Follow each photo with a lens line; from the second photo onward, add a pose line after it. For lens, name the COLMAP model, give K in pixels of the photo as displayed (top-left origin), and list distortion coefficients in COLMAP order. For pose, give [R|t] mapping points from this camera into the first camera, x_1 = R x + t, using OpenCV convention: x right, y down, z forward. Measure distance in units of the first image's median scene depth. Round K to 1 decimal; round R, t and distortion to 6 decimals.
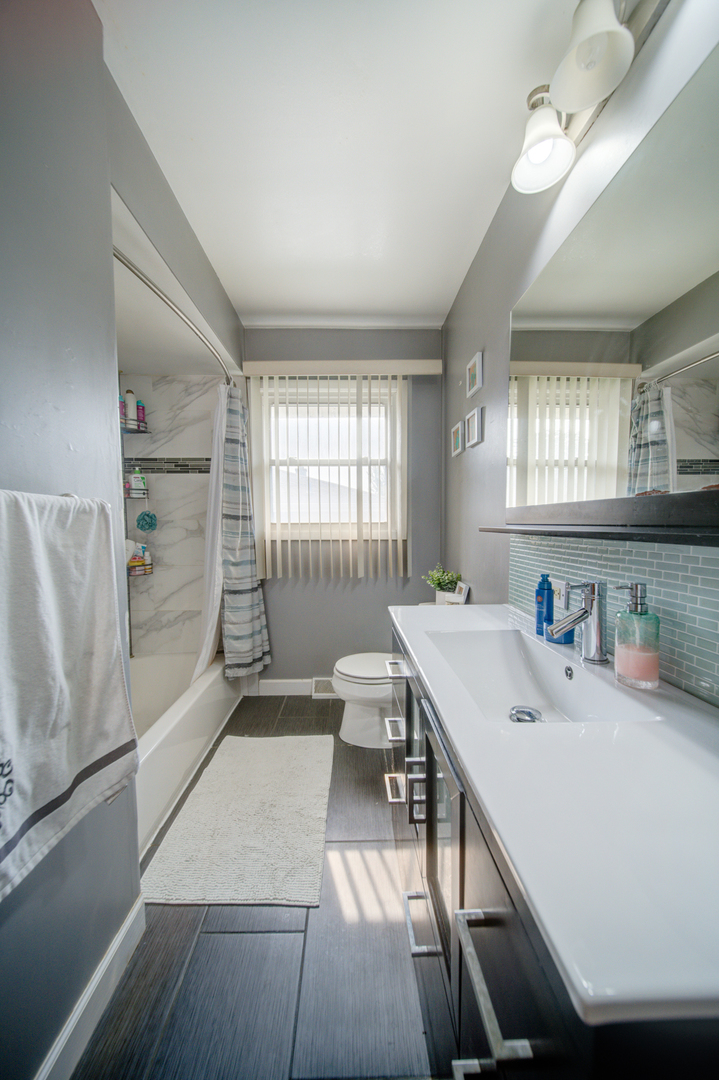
lens RADIAL K [[371.9, 0, 355.8], [0, 371.9, 546.4], [0, 0, 1]] dist [-0.001269, 0.000055]
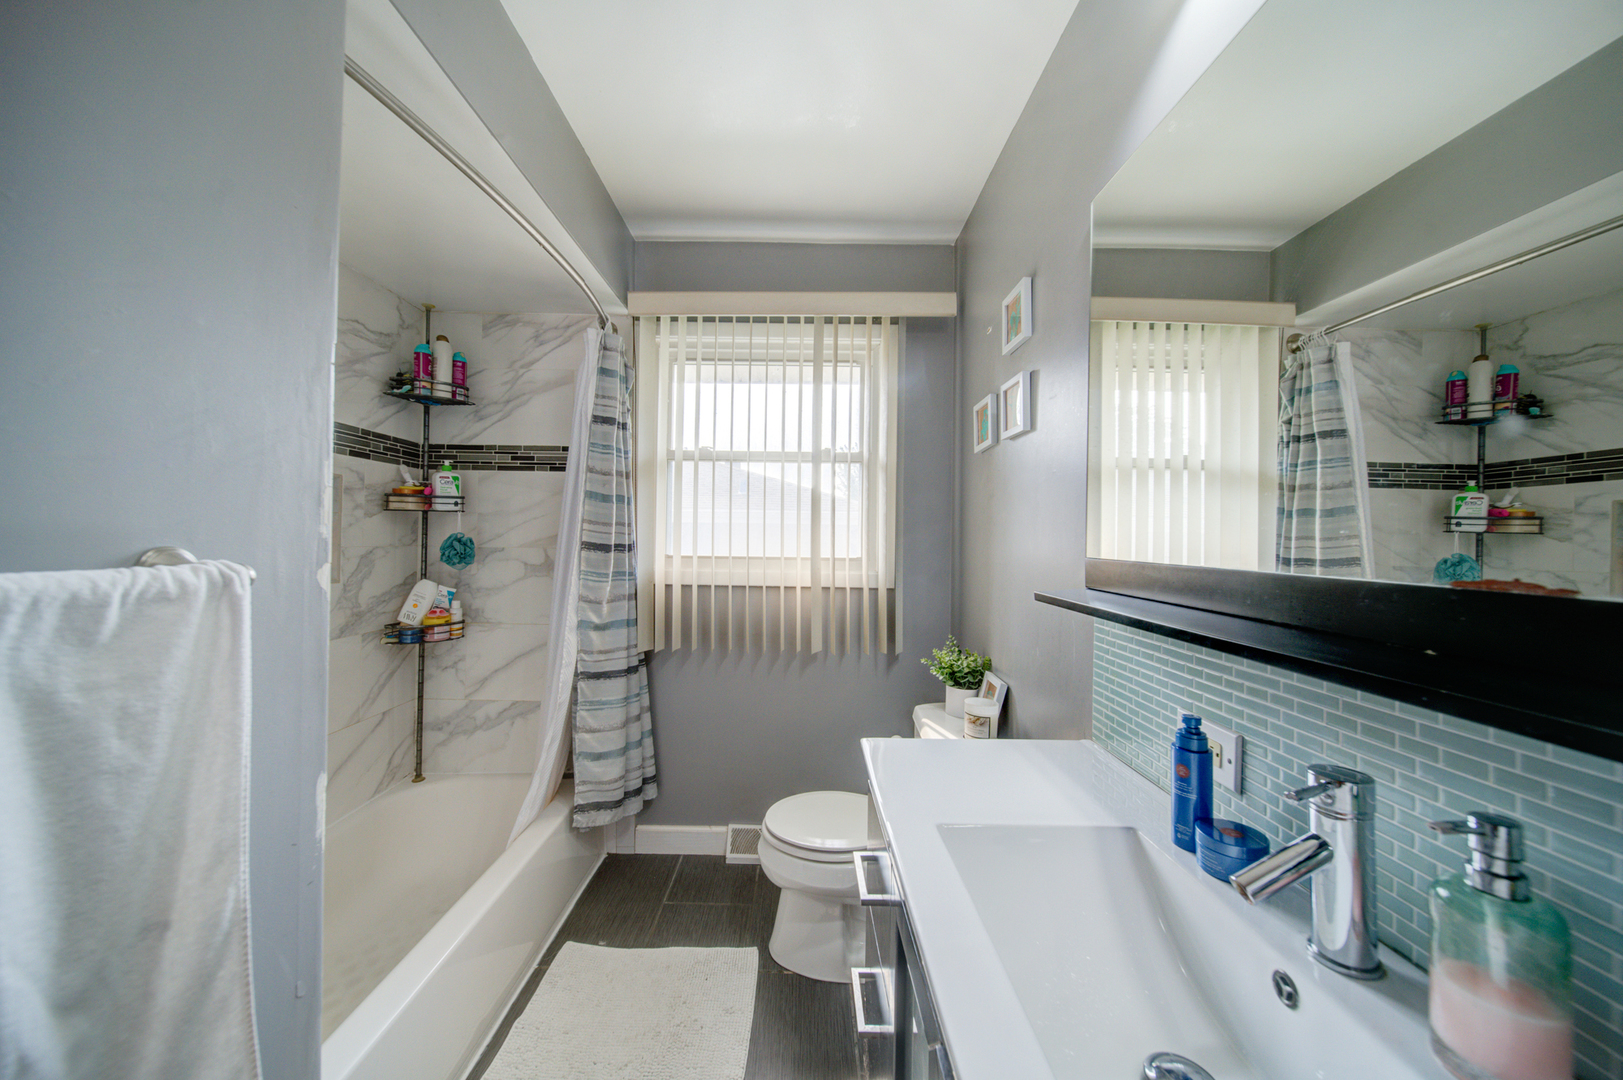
lens RADIAL K [[568.8, 0, 799.3], [0, 568.8, 533.5], [0, 0, 1]] dist [-0.002917, -0.000440]
pose [[0.999482, 0.019953, -0.025264, 0.008303], [-0.021732, 0.997151, -0.072227, -0.040074], [0.023751, 0.072739, 0.997068, 0.102332]]
